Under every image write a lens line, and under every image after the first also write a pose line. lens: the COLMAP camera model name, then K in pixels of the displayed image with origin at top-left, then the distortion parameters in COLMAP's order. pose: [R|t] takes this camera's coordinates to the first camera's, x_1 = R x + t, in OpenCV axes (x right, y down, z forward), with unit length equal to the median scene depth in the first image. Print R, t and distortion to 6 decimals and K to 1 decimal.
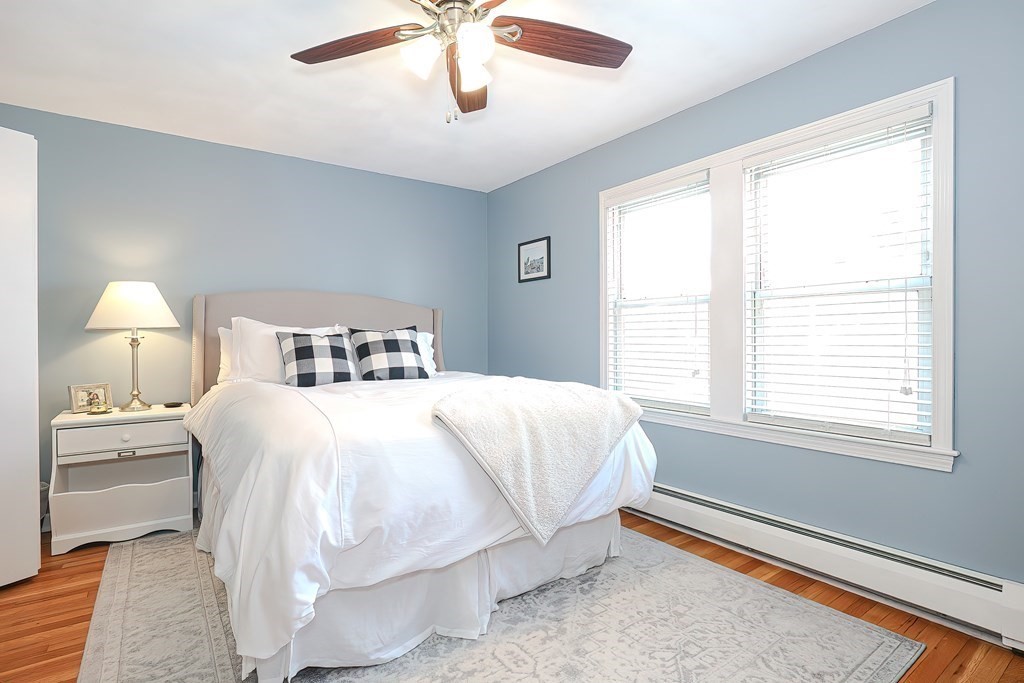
lens RADIAL K [[503.3, 0, 502.2], [0, 503.3, 340.3], [0, 0, 1]] dist [-0.020436, 0.004225]
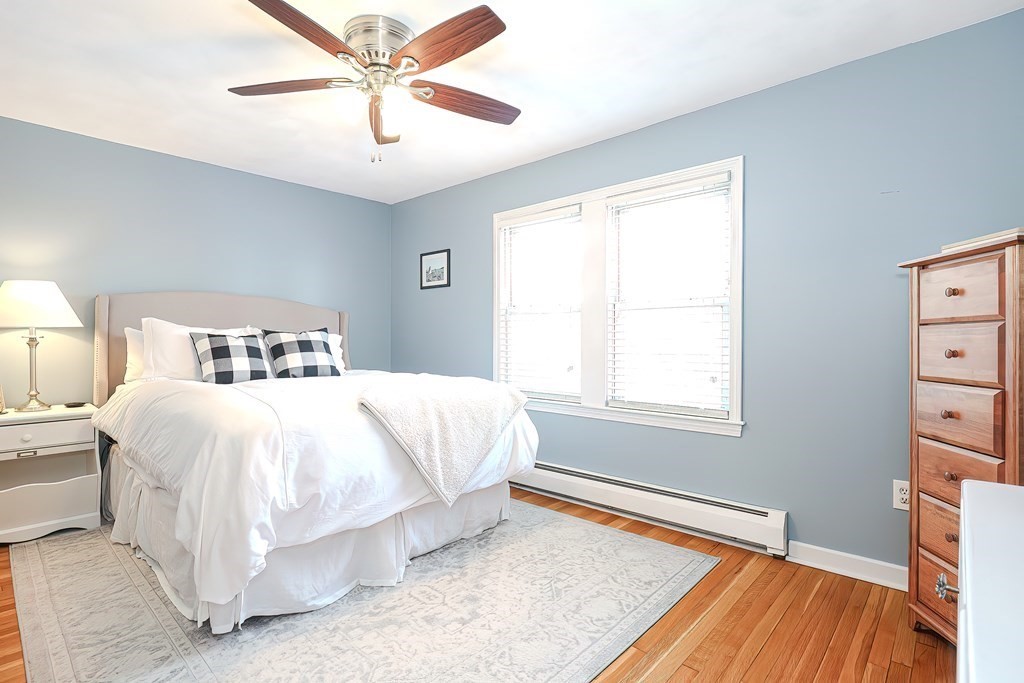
lens RADIAL K [[503.3, 0, 505.5], [0, 503.3, 342.7], [0, 0, 1]] dist [-0.020436, 0.004225]
pose [[0.975988, 0.003897, 0.217790, -0.044164], [-0.004163, 0.999991, 0.000763, 0.001024], [-0.217785, -0.001651, 0.975995, -0.198419]]
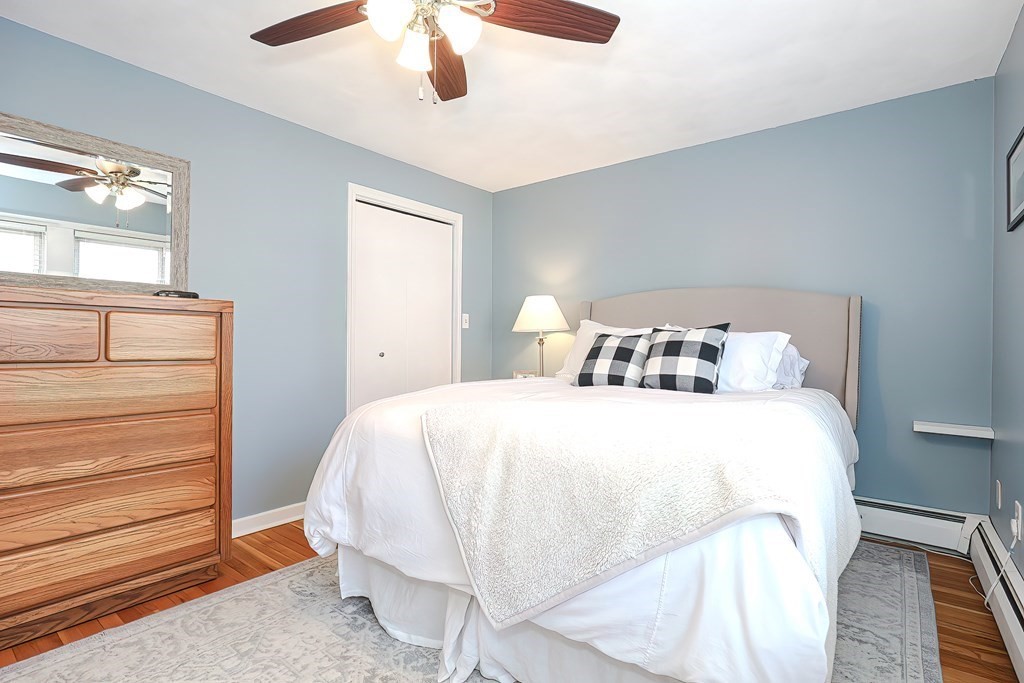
lens RADIAL K [[503.3, 0, 537.9], [0, 503.3, 347.7], [0, 0, 1]] dist [-0.020436, 0.004225]
pose [[0.311282, 0.020341, -0.950100, 0.640291], [-0.015276, 0.999749, 0.016399, -0.001137], [0.950195, 0.009409, 0.311514, 0.696933]]
